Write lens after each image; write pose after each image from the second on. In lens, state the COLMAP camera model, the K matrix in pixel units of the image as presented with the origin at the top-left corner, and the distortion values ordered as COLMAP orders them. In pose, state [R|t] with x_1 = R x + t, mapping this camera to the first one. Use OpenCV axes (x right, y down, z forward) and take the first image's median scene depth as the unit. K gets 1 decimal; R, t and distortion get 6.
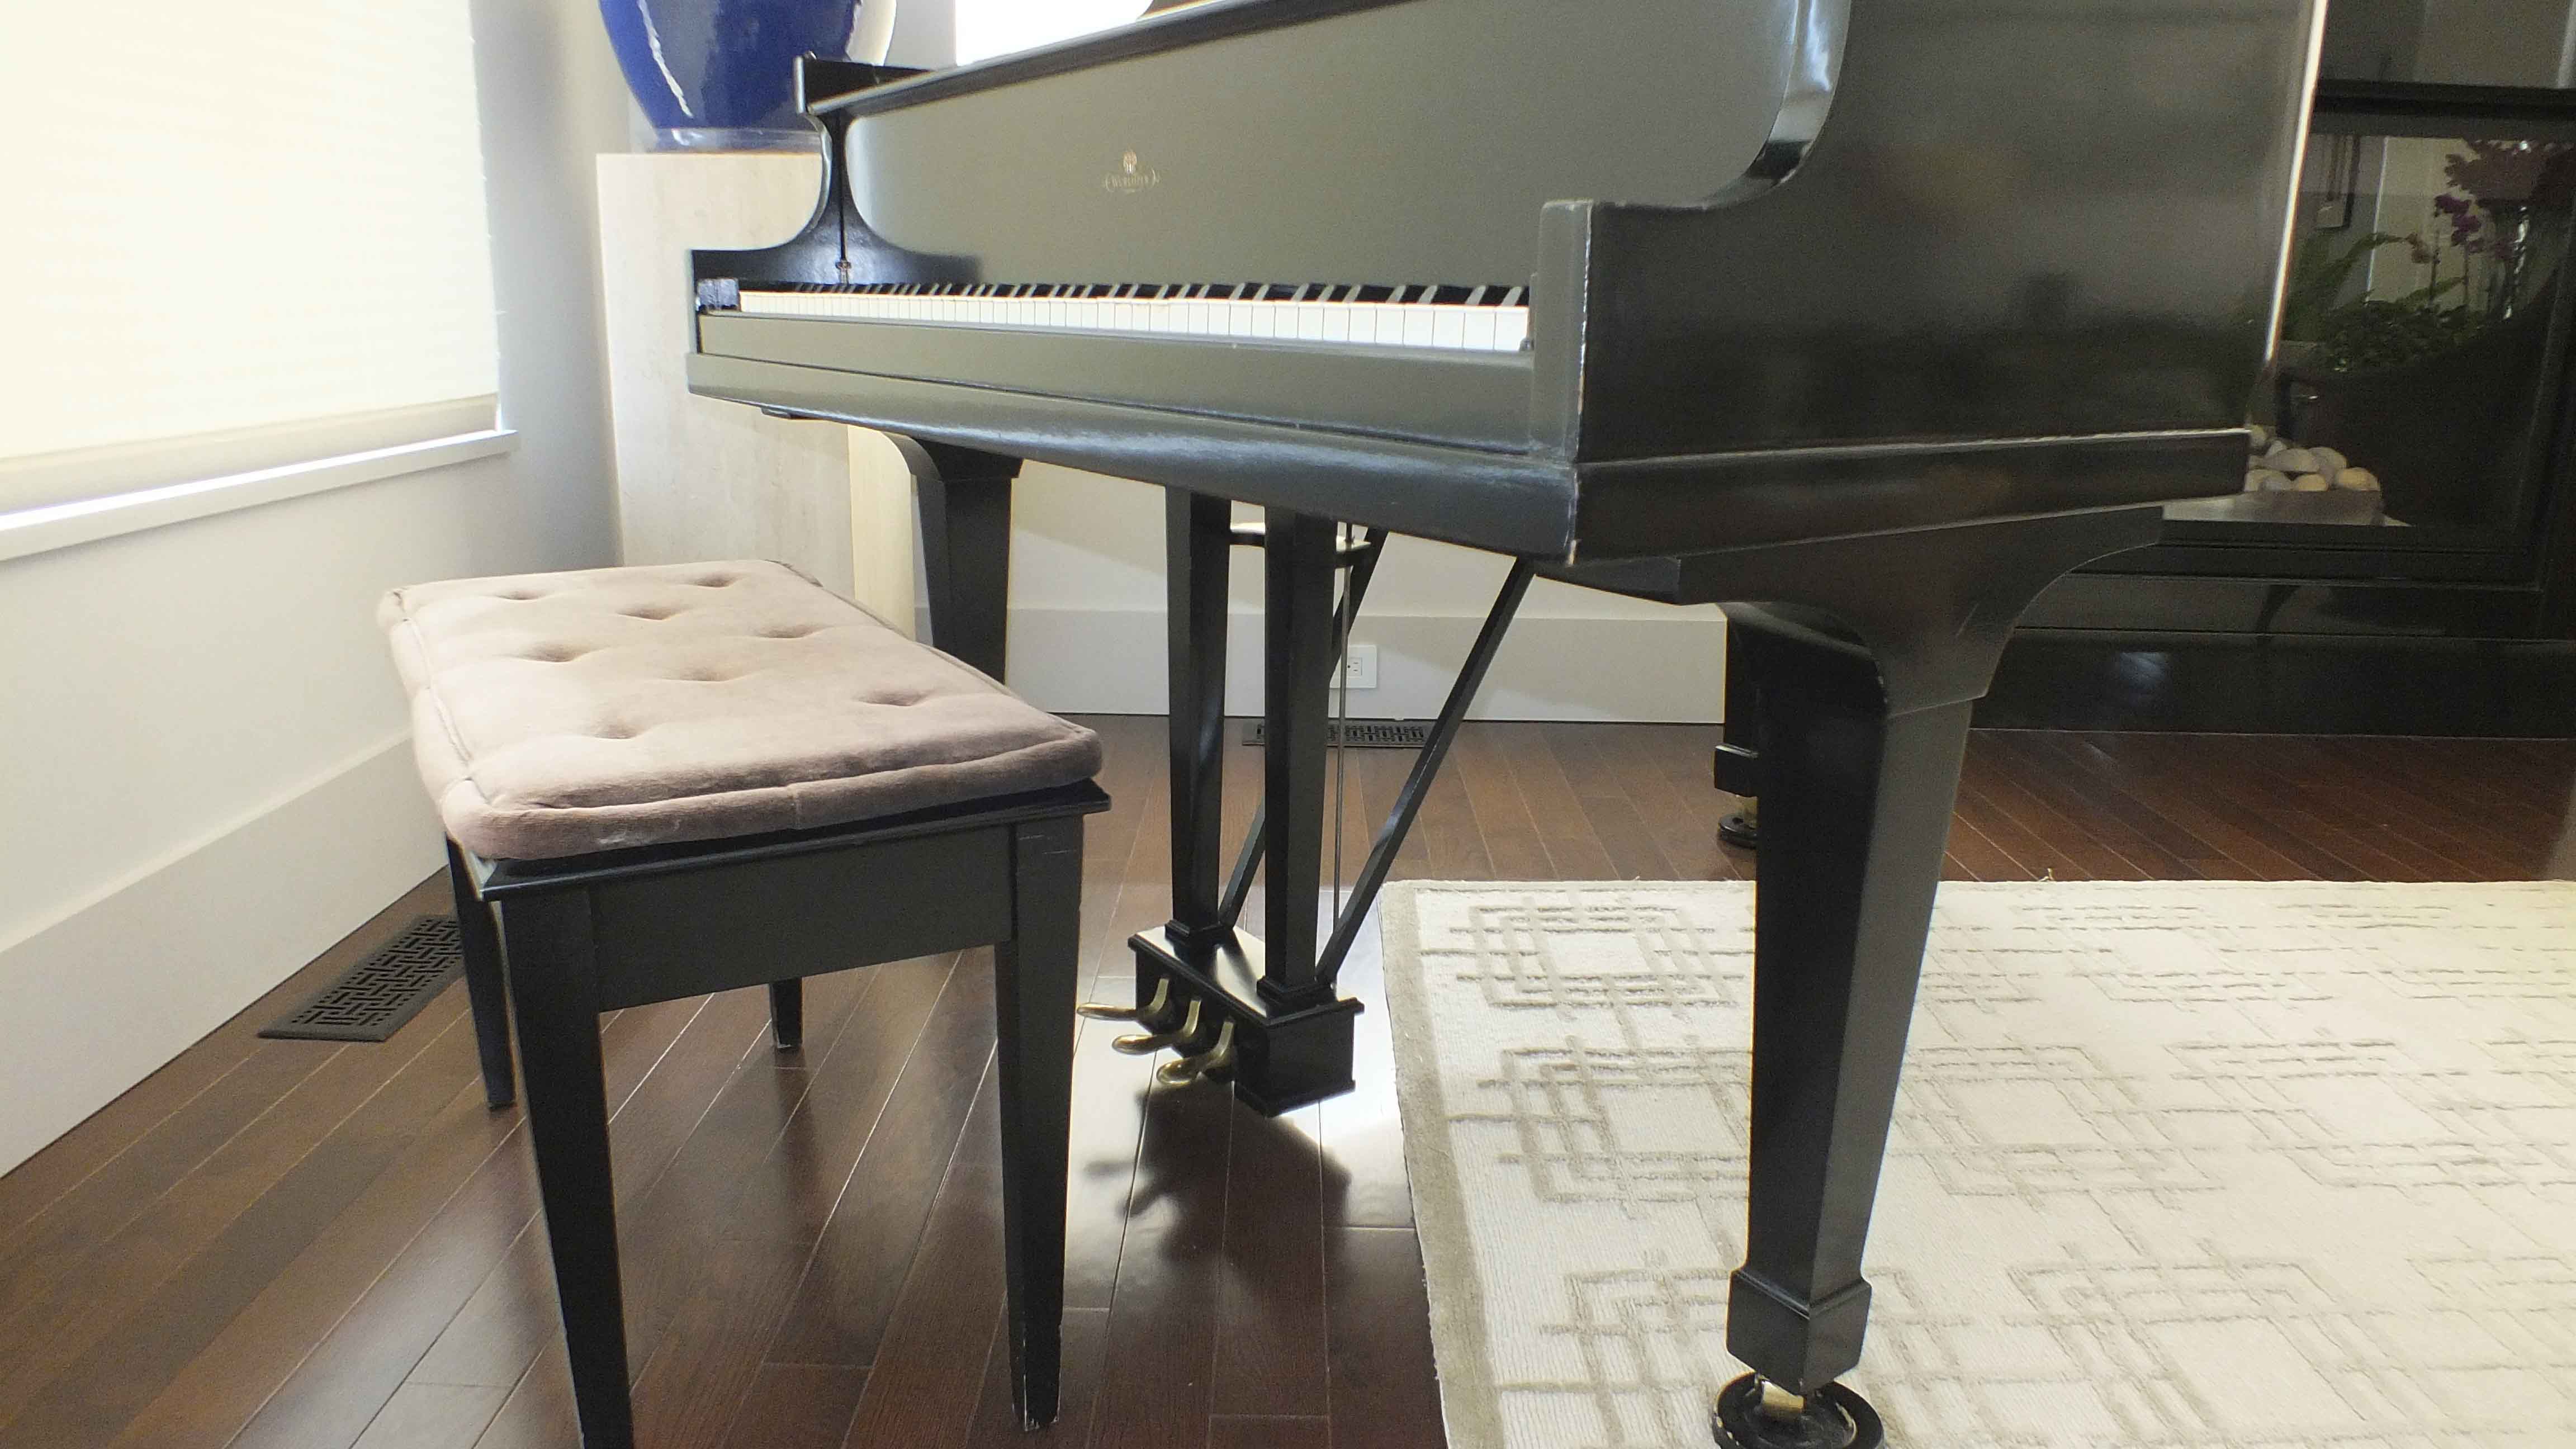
lens RADIAL K [[1575.3, 0, 1288.0], [0, 1575.3, 724.5], [0, 0, 1]] dist [-0.077899, 0.032791]
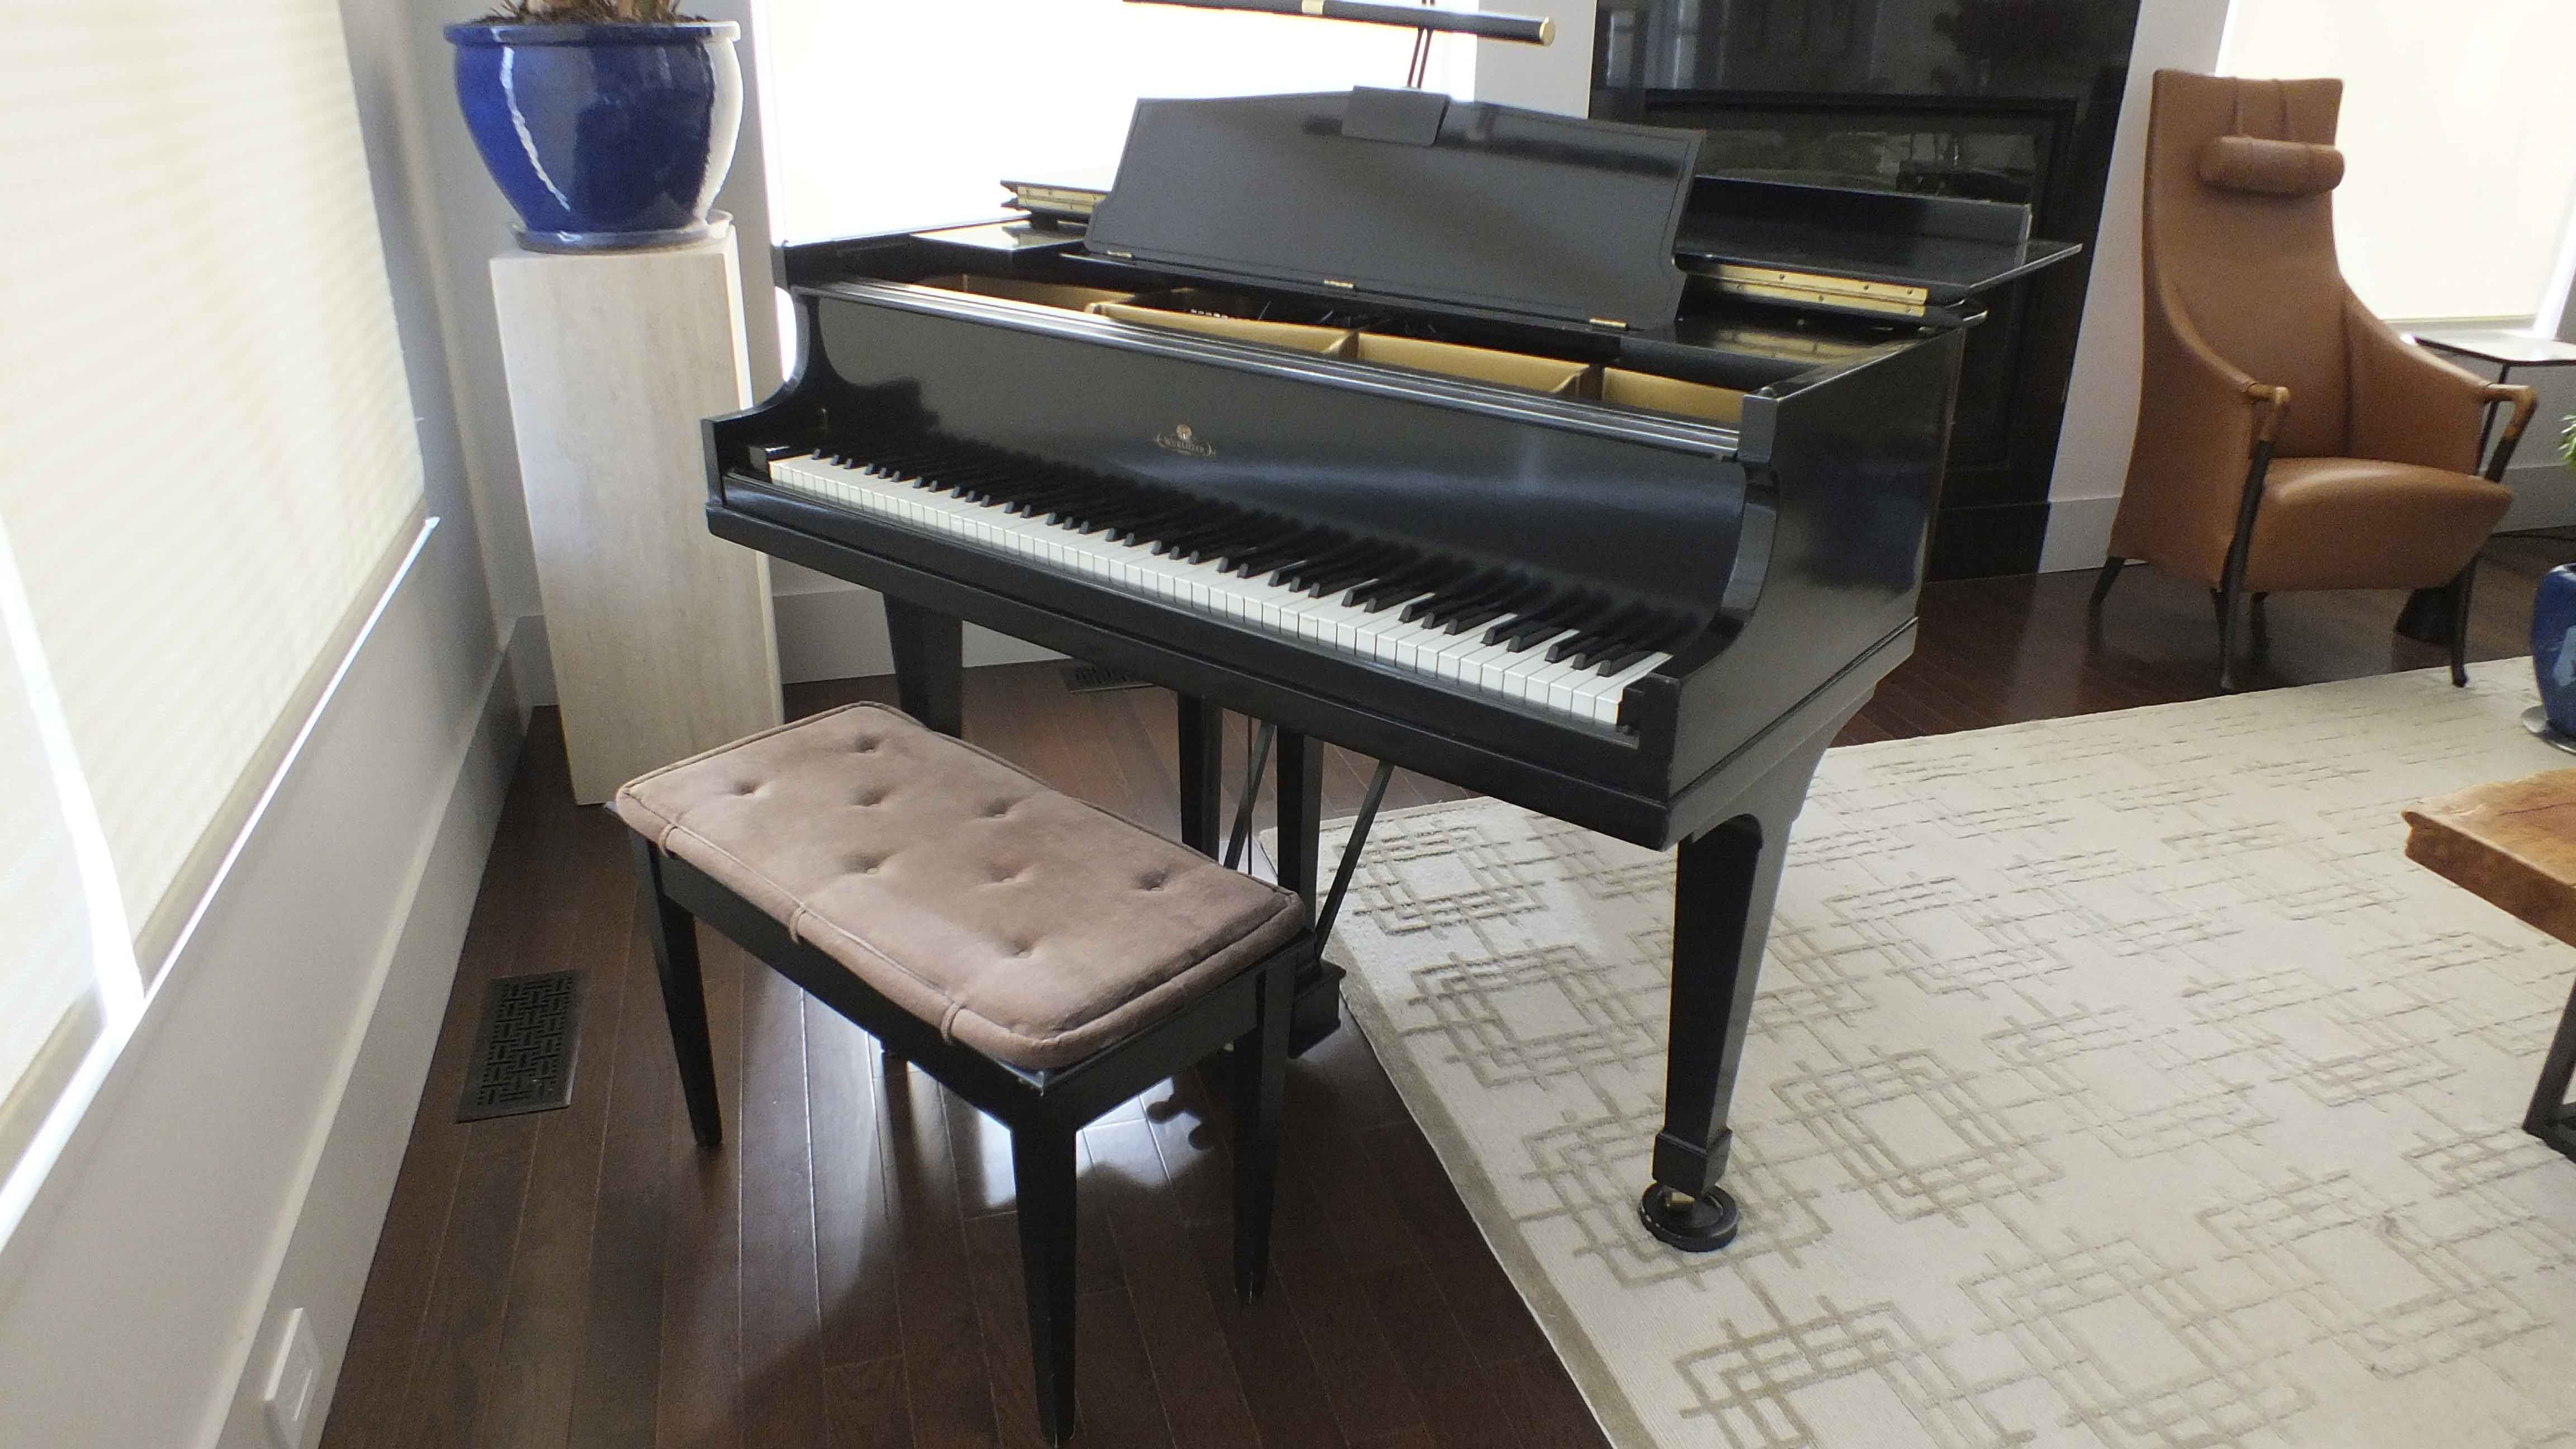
lens RADIAL K [[1601.6, 0, 1244.5], [0, 1601.6, 688.2], [0, 0, 1]] dist [-0.080092, 0.036010]
pose [[0.961801, -0.111714, 0.249919, -0.369292], [0.074588, 0.985345, 0.153402, -0.302082], [-0.263393, -0.128901, 0.956038, -0.335773]]
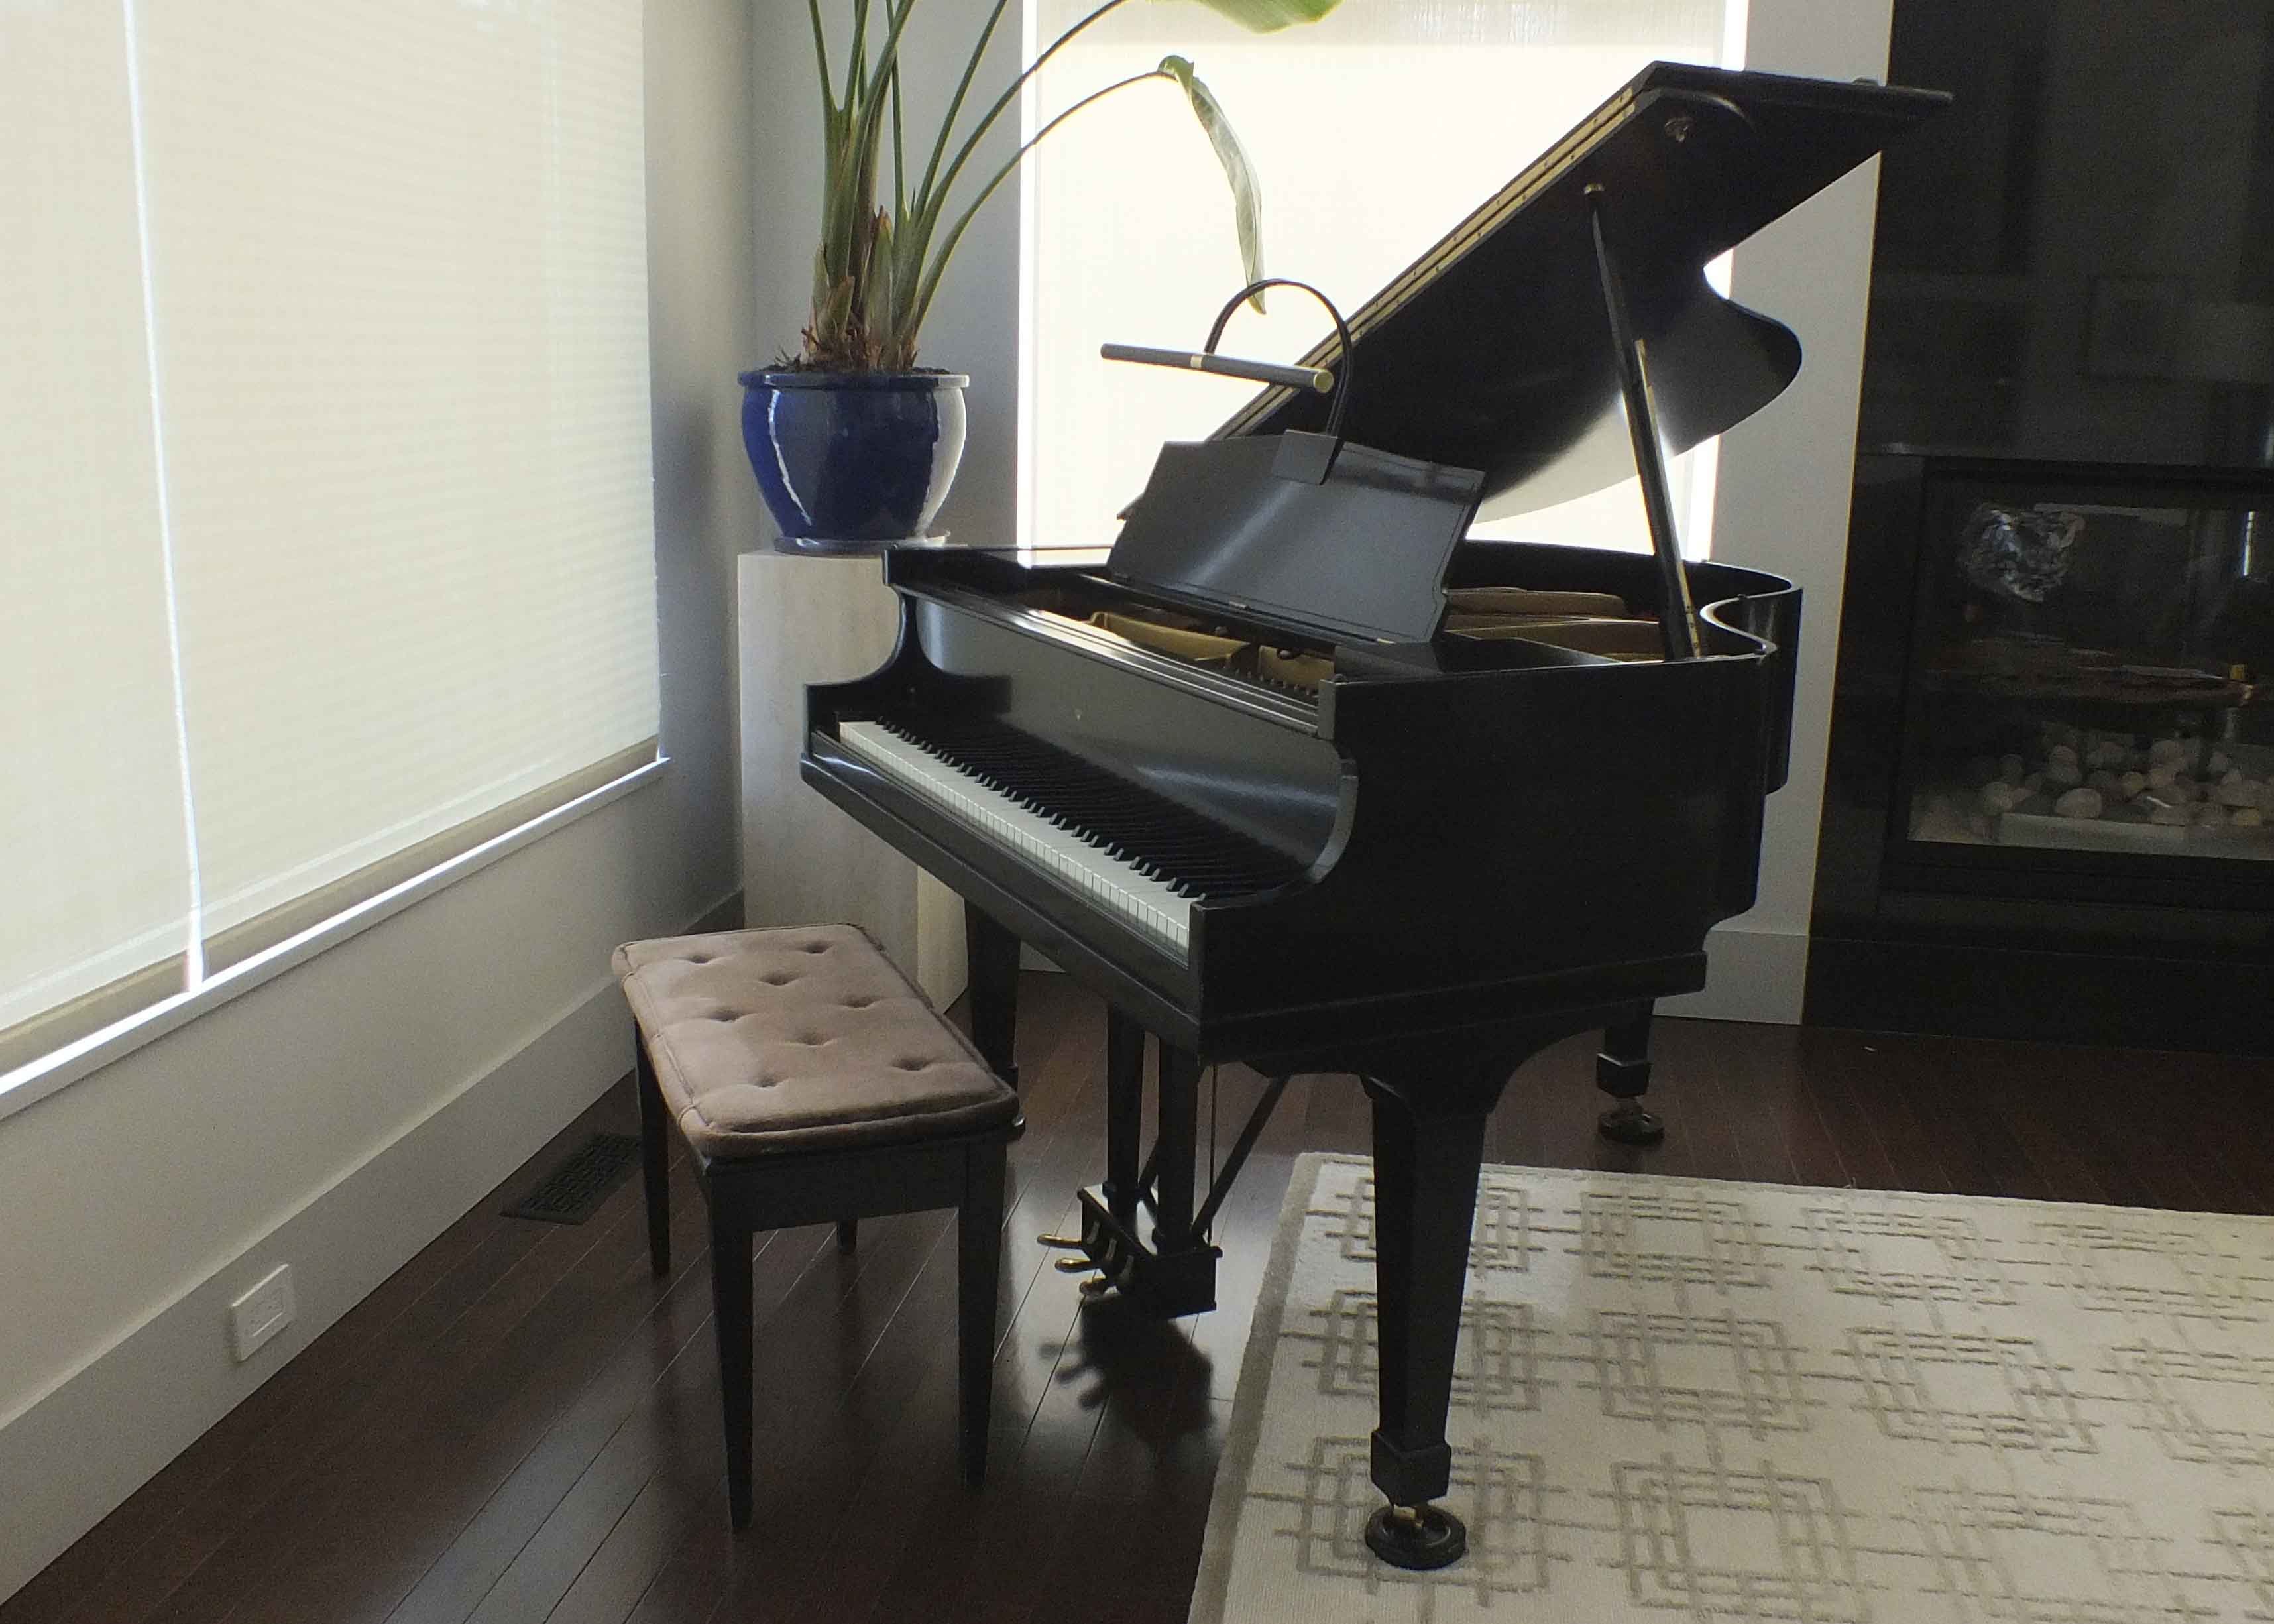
lens RADIAL K [[1872.5, 0, 1138.4], [0, 1872.5, 772.7], [0, 0, 1]] dist [-0.061148, 0.003722]
pose [[0.984929, 0.035331, -0.169312, 0.246288], [-0.044620, 0.997682, -0.051373, -0.173432], [0.167105, 0.058153, 0.984223, -0.751586]]
